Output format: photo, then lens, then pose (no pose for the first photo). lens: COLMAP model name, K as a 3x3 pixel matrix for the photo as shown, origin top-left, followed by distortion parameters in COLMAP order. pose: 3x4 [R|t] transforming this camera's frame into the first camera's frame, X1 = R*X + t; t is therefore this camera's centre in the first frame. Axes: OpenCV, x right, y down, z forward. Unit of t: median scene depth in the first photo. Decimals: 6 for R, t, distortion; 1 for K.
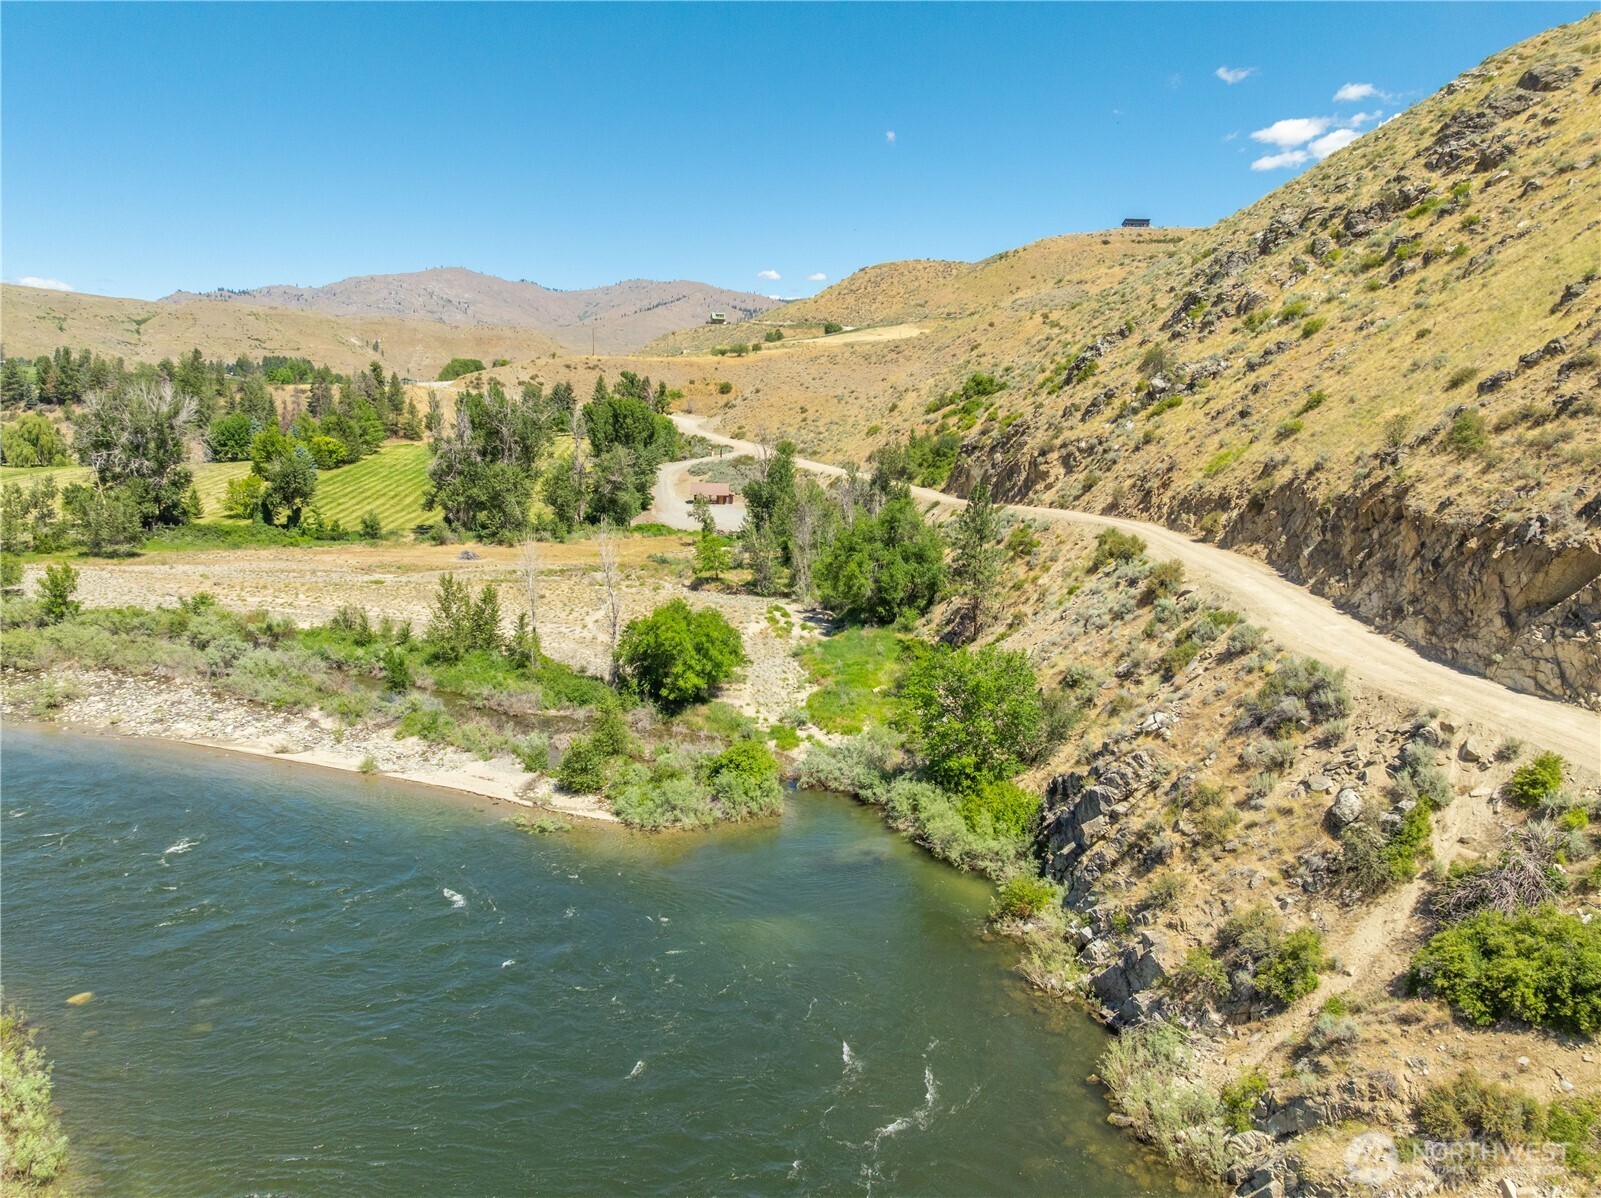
lens RADIAL K [[1122.8, 0, 800.5], [0, 1122.8, 599.0], [0, 0, 1]] dist [-0.031517, -0.002192]
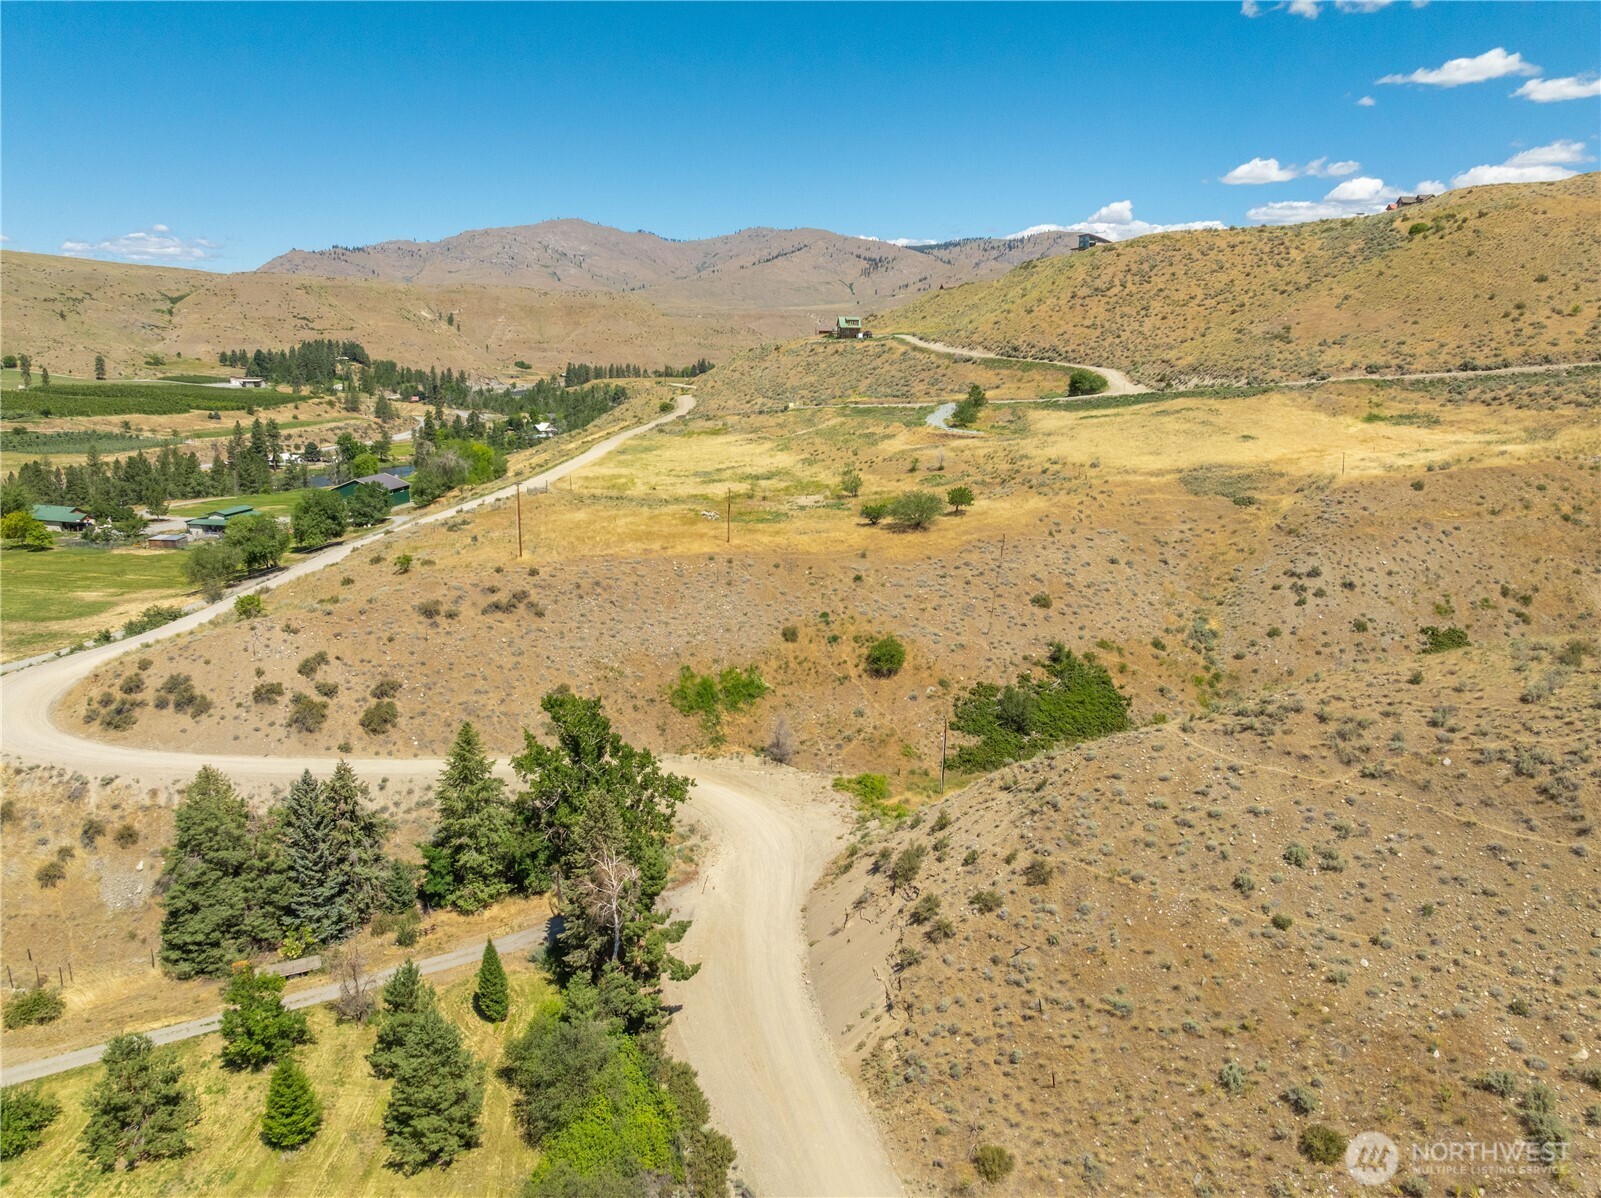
lens RADIAL K [[1124.0, 0, 804.0], [0, 1124.0, 600.8], [0, 0, 1]] dist [-0.024085, -0.024144]
pose [[0.994629, 0.013801, -0.102581, -0.079886], [-0.008965, 0.998833, 0.047464, -0.314346], [0.103116, -0.046289, 0.993592, 0.923170]]
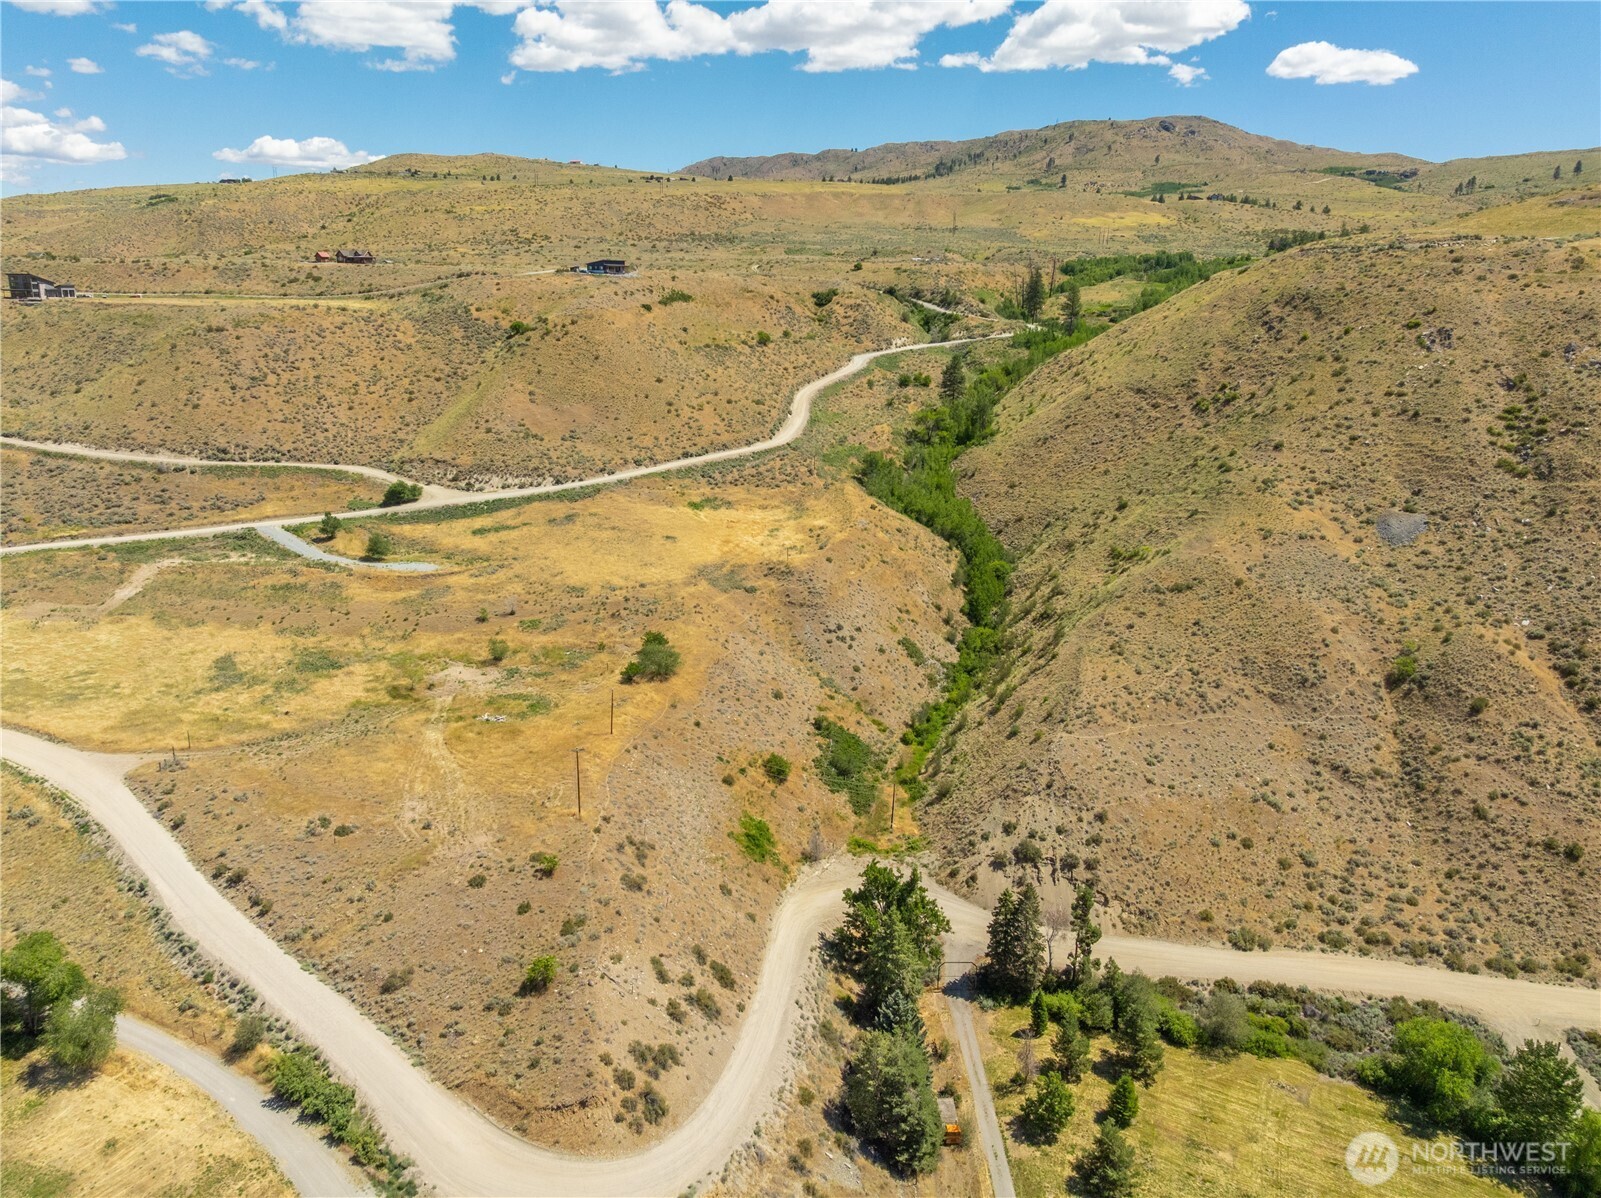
lens RADIAL K [[1124.0, 0, 804.0], [0, 1124.0, 600.8], [0, 0, 1]] dist [-0.024085, -0.024144]
pose [[0.478233, -0.245575, 0.843200, -0.656549], [0.141504, 0.969111, 0.201989, -0.509030], [-0.866758, 0.022718, 0.498211, 1.046299]]
